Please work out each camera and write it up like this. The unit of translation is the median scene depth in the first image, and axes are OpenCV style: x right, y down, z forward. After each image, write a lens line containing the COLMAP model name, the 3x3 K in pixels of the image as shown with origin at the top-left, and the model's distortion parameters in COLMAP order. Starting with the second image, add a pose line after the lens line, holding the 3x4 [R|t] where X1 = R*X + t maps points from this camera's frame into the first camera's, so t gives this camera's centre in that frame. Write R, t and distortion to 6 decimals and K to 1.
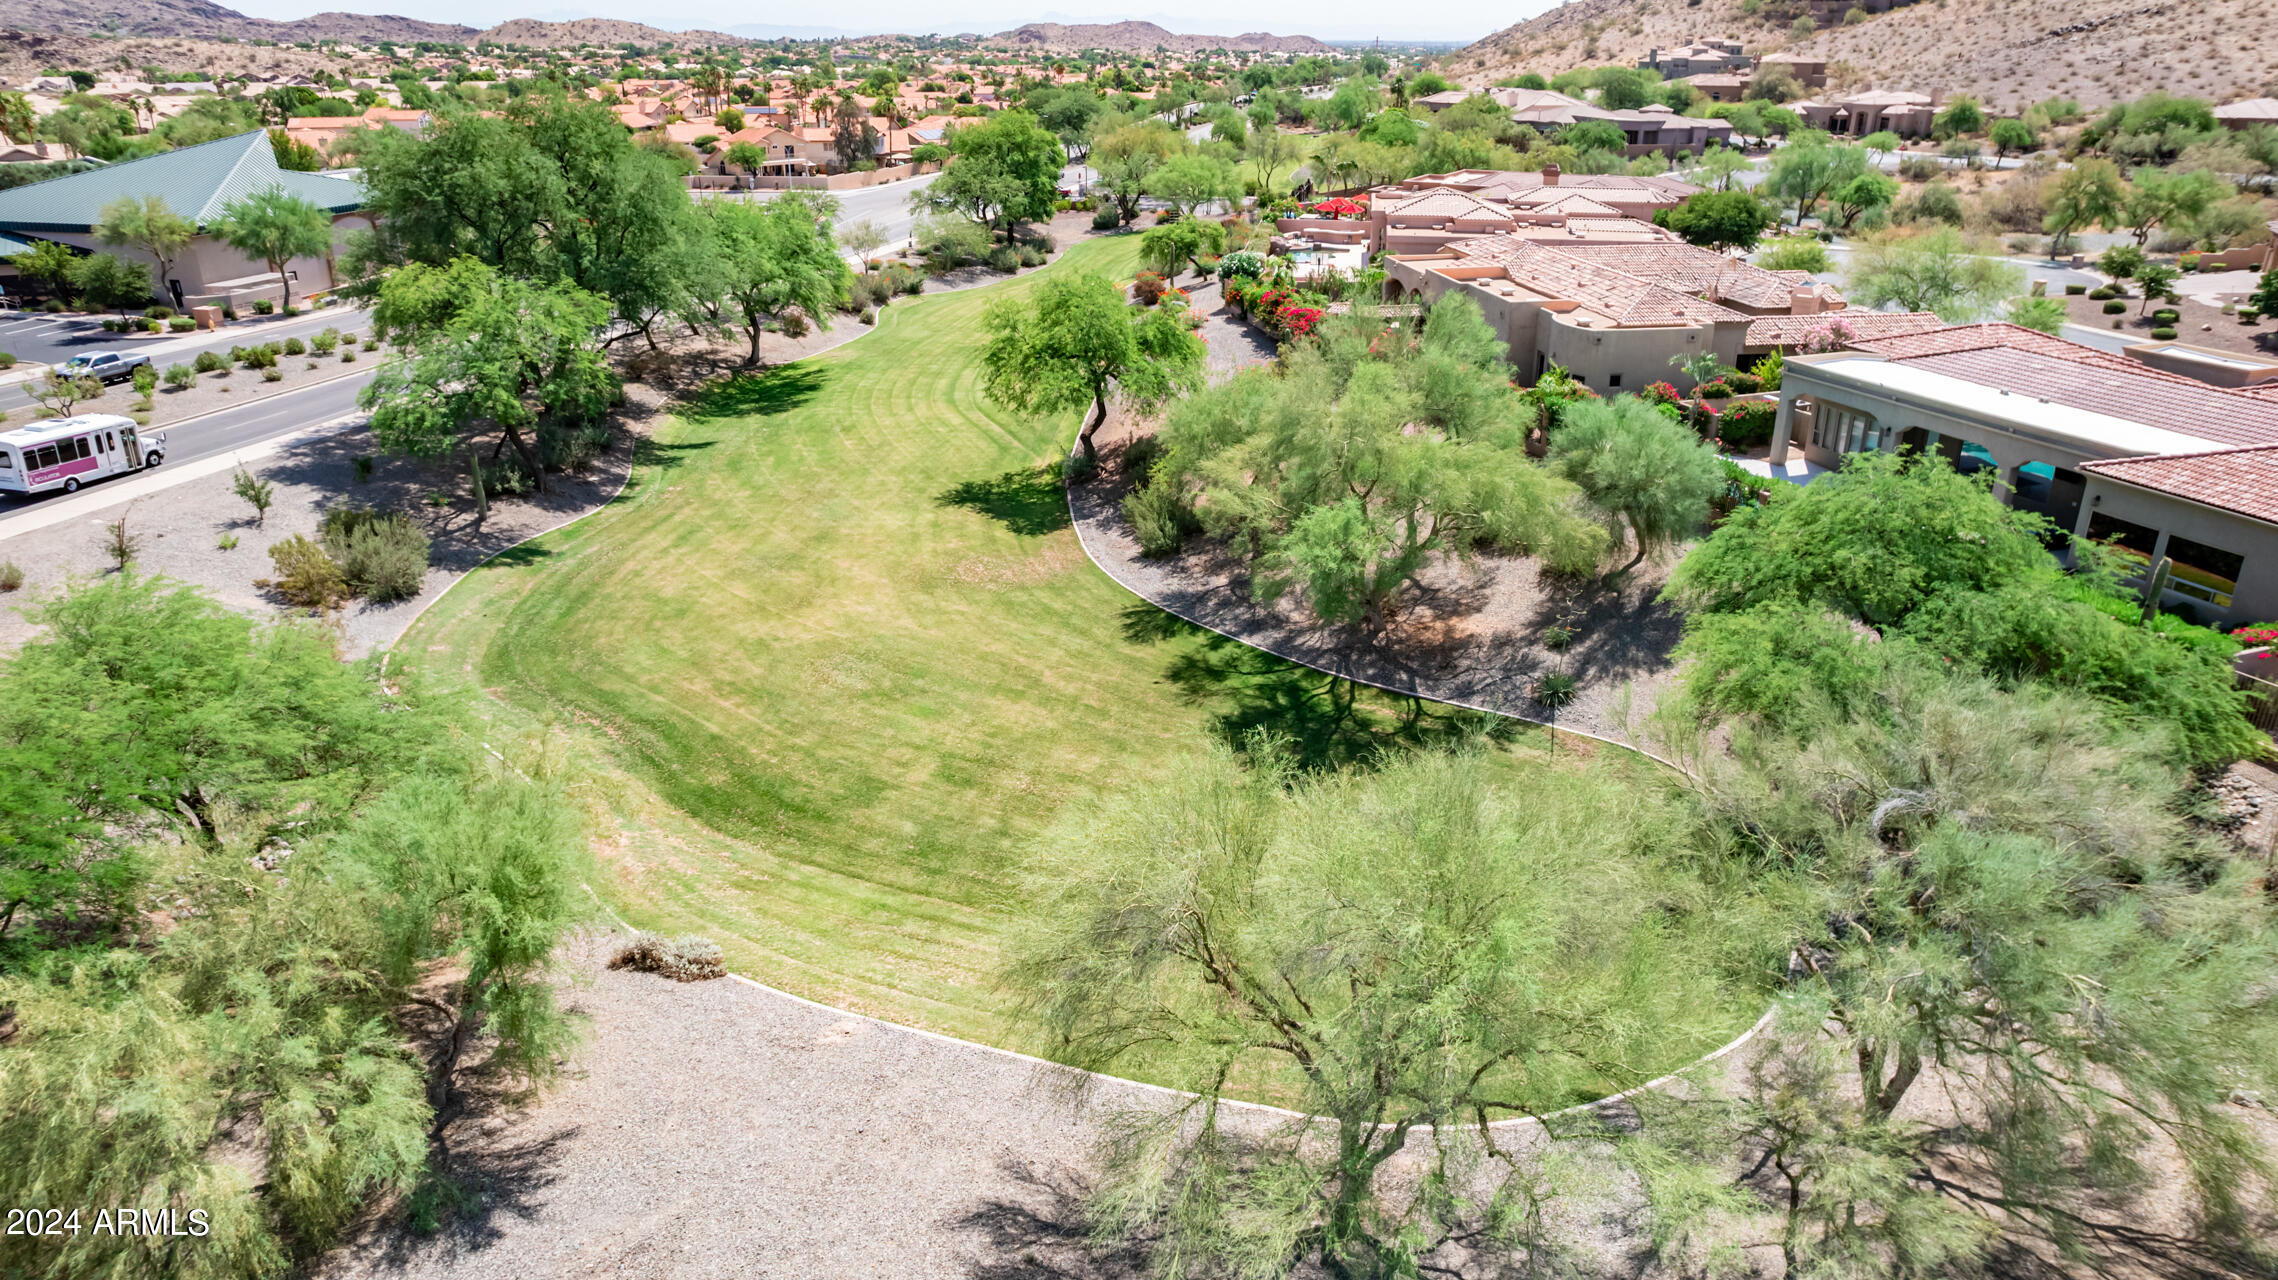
lens RADIAL K [[1514.4, 0, 1139.0], [0, 1514.4, 640.0], [0, 0, 1]] dist [-0.075500, 0.073577]
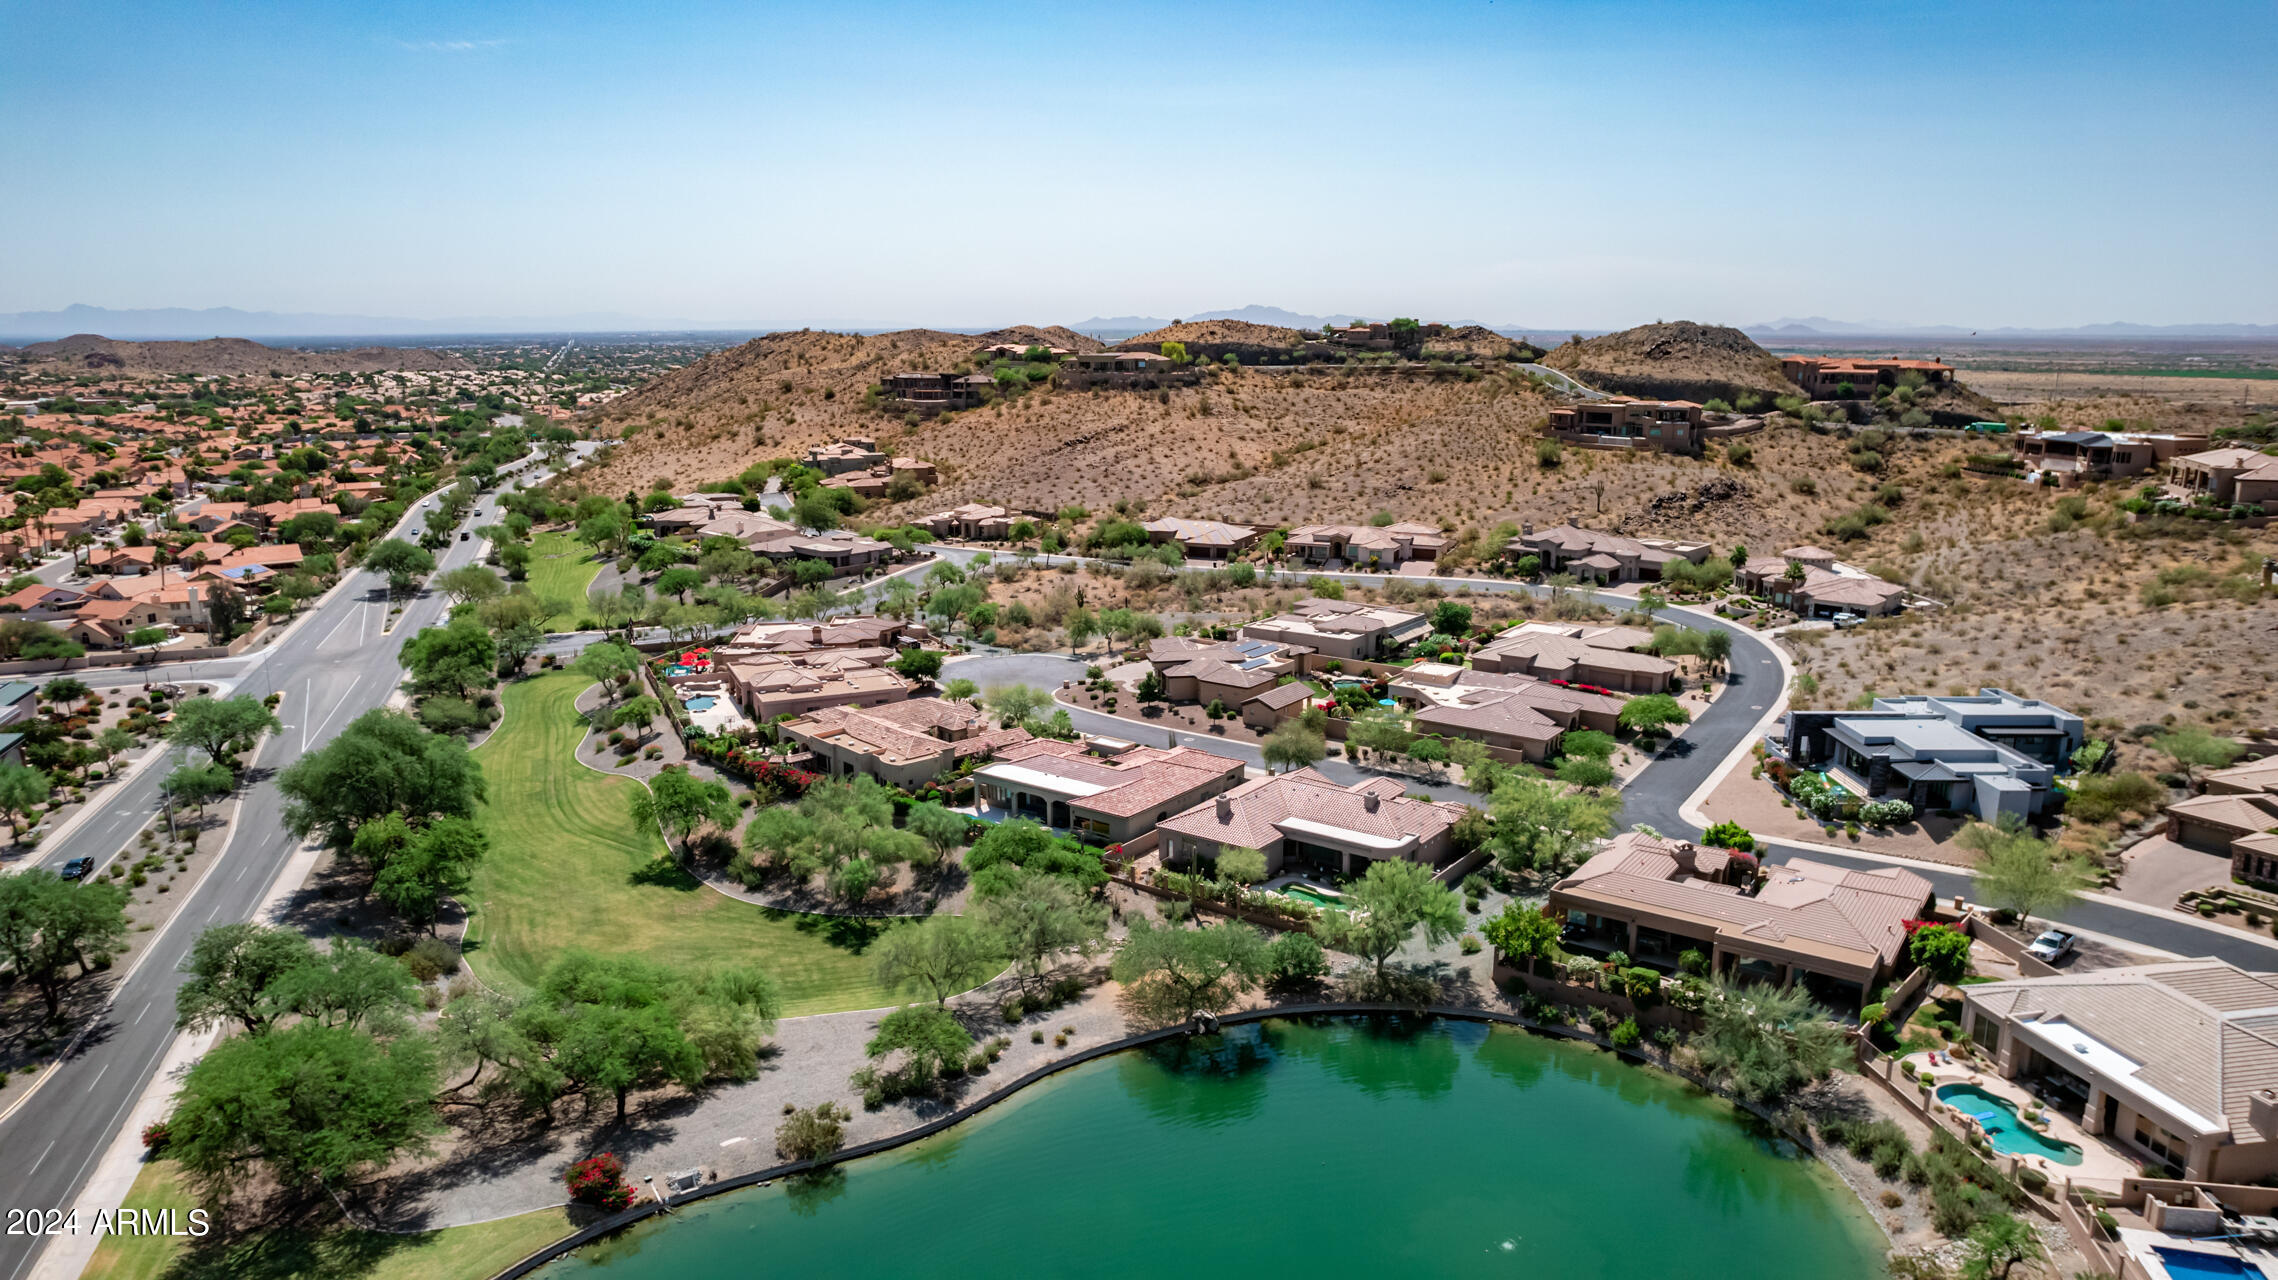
lens RADIAL K [[1514.4, 0, 1139.0], [0, 1514.4, 640.0], [0, 0, 1]] dist [-0.075500, 0.073577]
pose [[0.851424, -0.123164, 0.509812, -0.234551], [0.209911, 0.970811, -0.116031, -0.011777], [-0.480640, 0.205807, 0.852425, -0.526959]]
